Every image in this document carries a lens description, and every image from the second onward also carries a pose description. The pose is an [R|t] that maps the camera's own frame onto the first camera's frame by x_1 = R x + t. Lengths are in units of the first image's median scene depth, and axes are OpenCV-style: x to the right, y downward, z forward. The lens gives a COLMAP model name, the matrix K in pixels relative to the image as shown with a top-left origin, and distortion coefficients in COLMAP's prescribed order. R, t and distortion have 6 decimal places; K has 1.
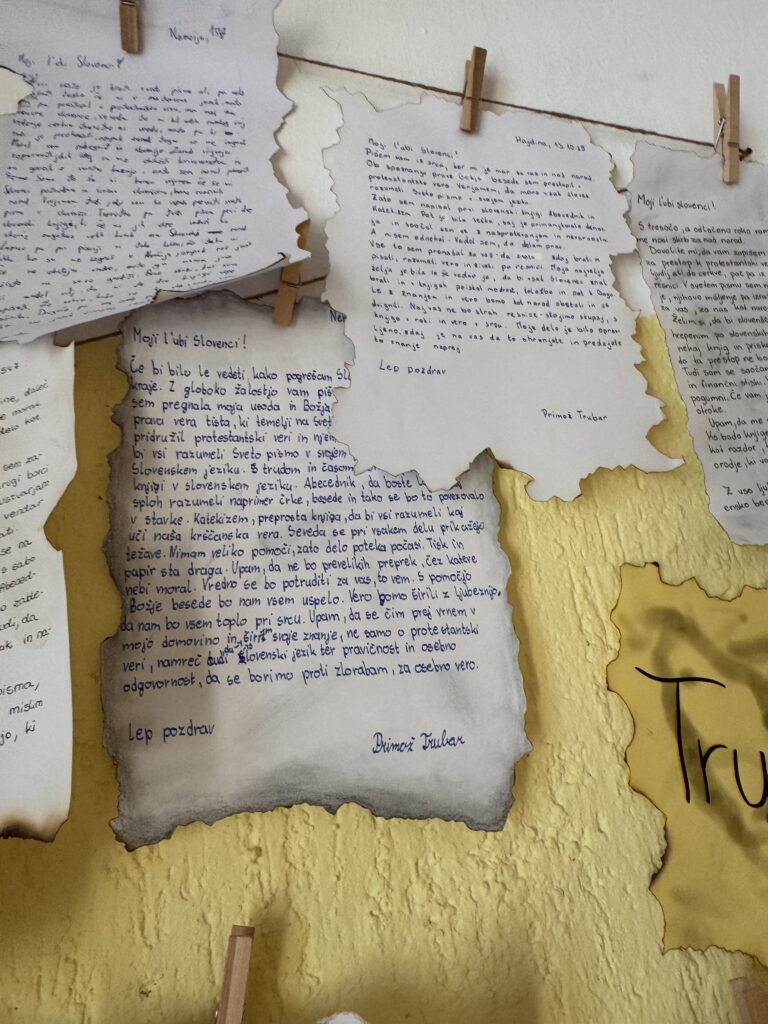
lens RADIAL K [[726.7, 0, 379.3], [0, 726.7, 469.2], [0, 0, 1]] dist [-0.003760, -0.001902]
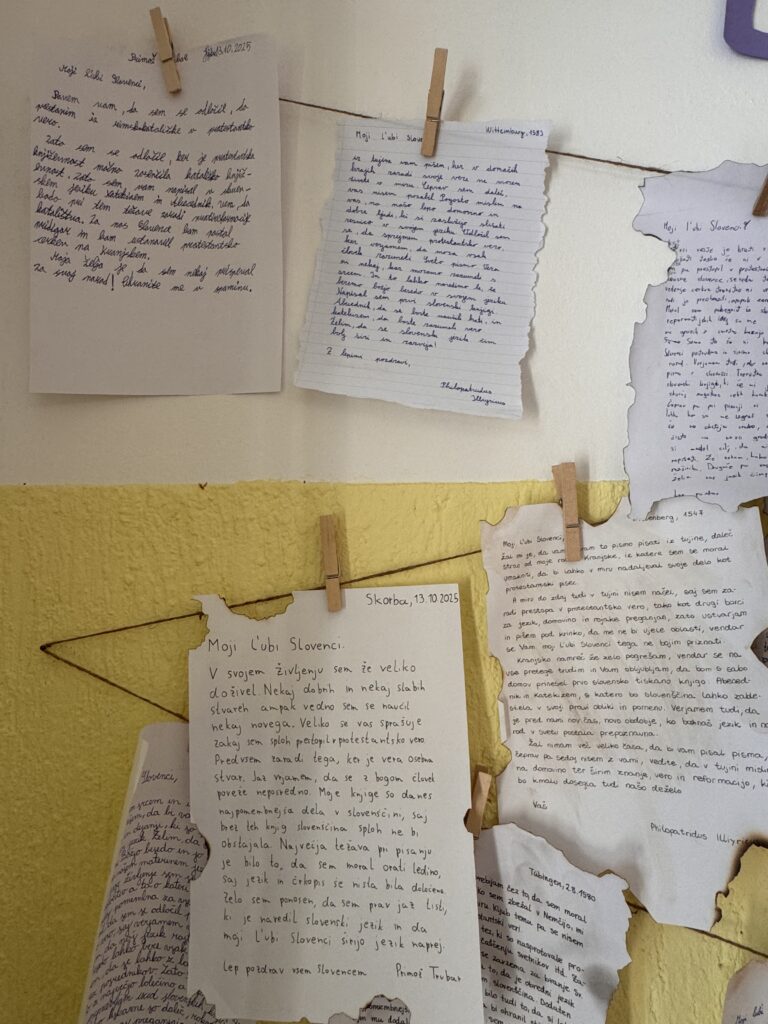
lens RADIAL K [[618.9, 0, 381.3], [0, 618.9, 497.0], [0, 0, 1]] dist [-0.009410, 0.000637]
pose [[0.952773, 0.117495, -0.280034, -0.649539], [-0.044877, 0.966471, 0.252822, -0.383799], [0.300351, -0.228315, 0.926100, -0.265256]]
